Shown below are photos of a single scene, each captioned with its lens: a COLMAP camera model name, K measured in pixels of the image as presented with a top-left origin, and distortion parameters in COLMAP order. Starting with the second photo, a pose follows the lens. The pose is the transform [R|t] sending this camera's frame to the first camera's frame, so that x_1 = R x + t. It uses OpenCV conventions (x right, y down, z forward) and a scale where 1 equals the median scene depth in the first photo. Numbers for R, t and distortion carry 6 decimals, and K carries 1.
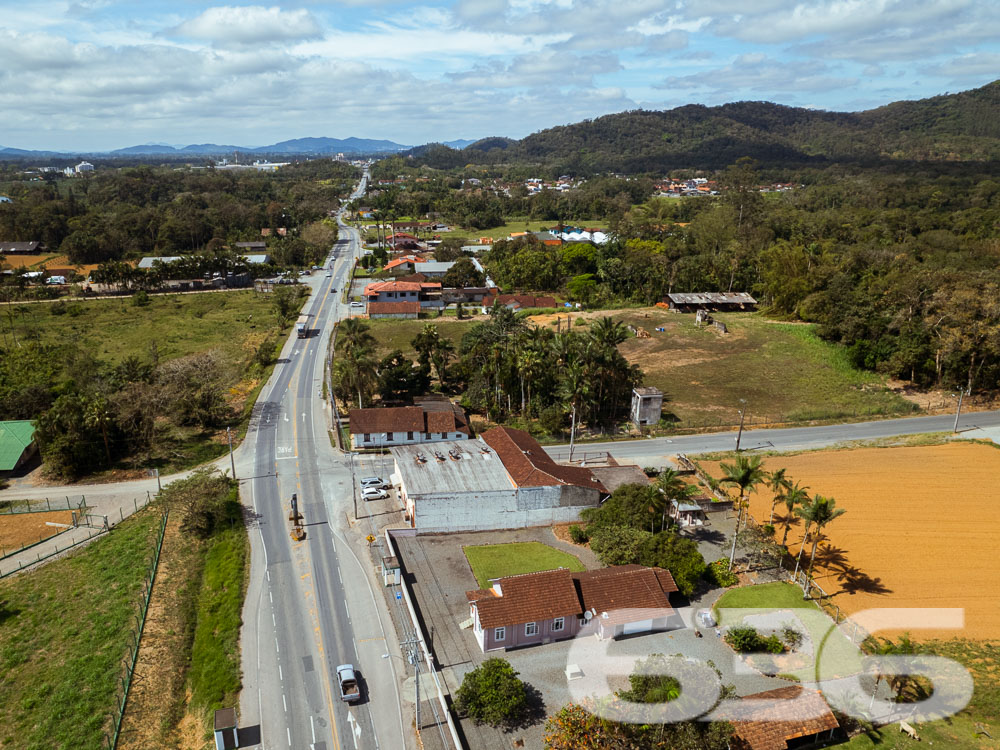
lens RADIAL K [[715.7, 0, 444.4], [0, 715.7, 374.2], [0, 0, 1]] dist [-0.072497, 0.062868]
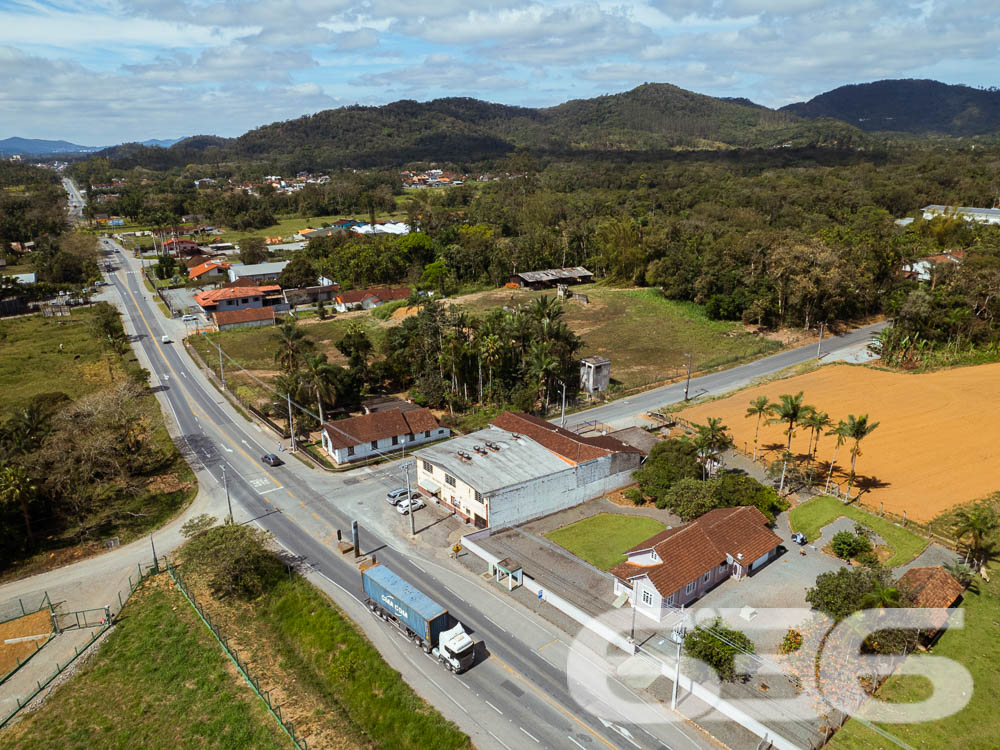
lens RADIAL K [[715.7, 0, 493.8], [0, 715.7, 377.4], [0, 0, 1]] dist [-0.072497, 0.062868]
pose [[0.899042, -0.142504, 0.414025, -0.200027], [0.139024, 0.989532, 0.038702, -0.008376], [-0.415207, 0.022765, 0.909442, 0.067259]]
